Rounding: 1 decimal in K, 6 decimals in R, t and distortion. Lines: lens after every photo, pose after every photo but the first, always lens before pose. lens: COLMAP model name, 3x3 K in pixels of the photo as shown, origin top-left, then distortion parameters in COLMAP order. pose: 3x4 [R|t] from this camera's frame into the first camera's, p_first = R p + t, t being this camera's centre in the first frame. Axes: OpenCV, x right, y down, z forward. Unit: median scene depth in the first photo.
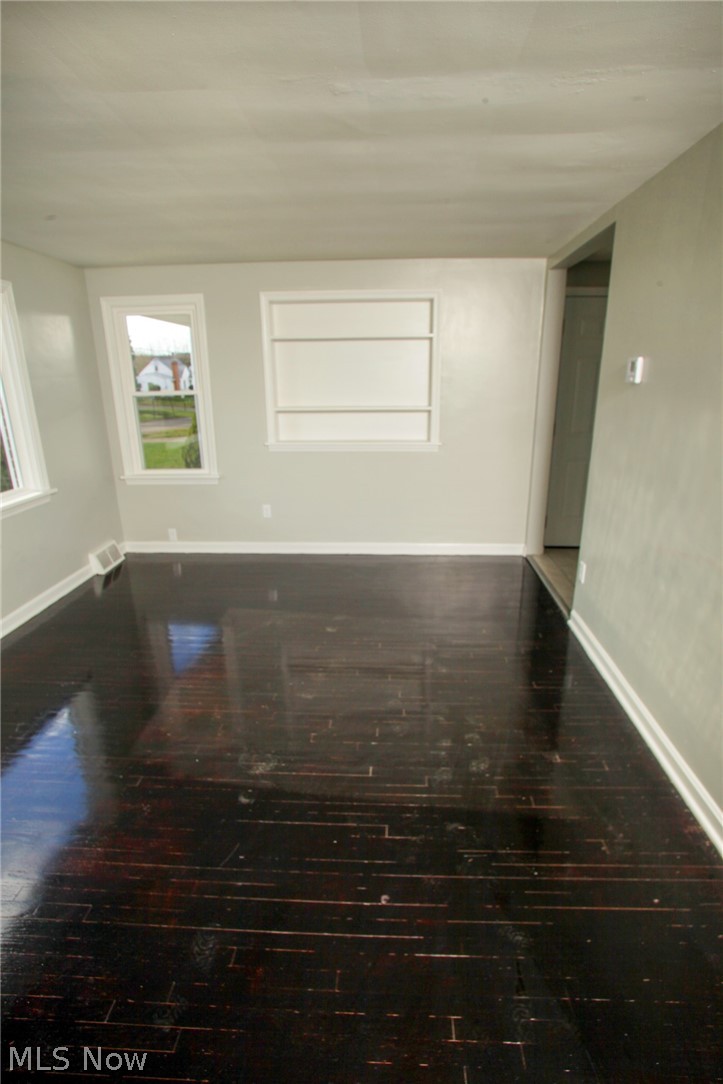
lens RADIAL K [[548.0, 0, 364.0], [0, 548.0, 559.4], [0, 0, 1]] dist [-0.072452, 0.033457]
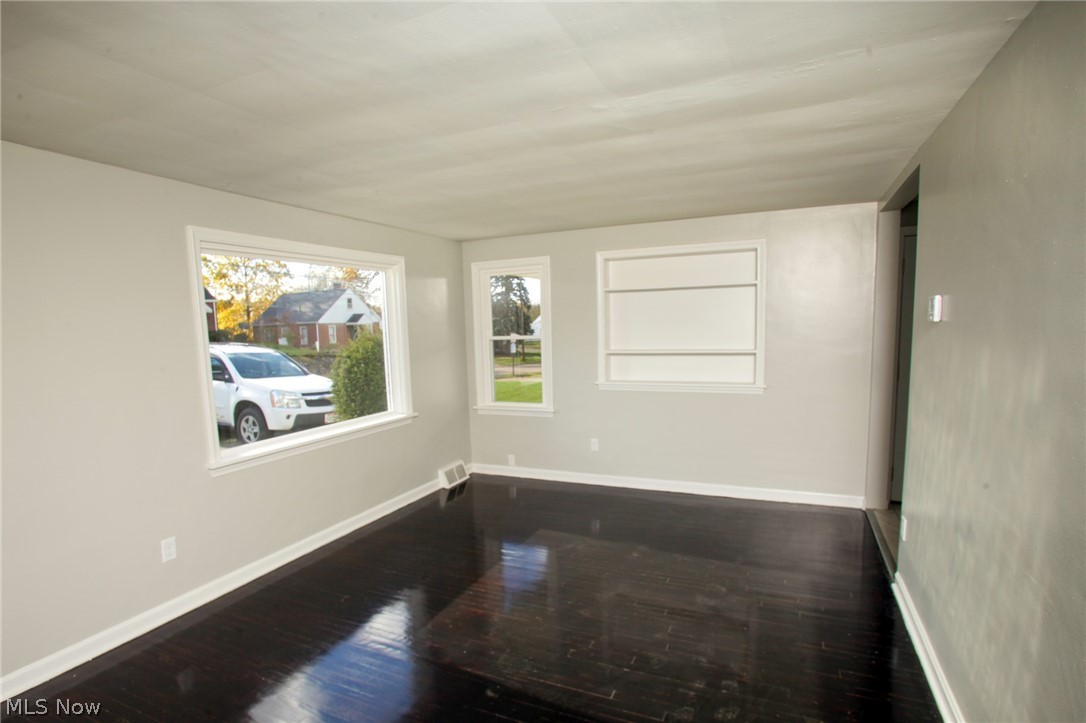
lens RADIAL K [[549.0, 0, 540.8], [0, 549.0, 392.8], [0, 0, 1]] dist [-0.072452, 0.033457]
pose [[0.929220, 0.025433, -0.368651, 0.131102], [-0.097597, 0.979096, -0.178455, 0.016309], [0.356407, 0.201803, 0.912277, -0.043201]]
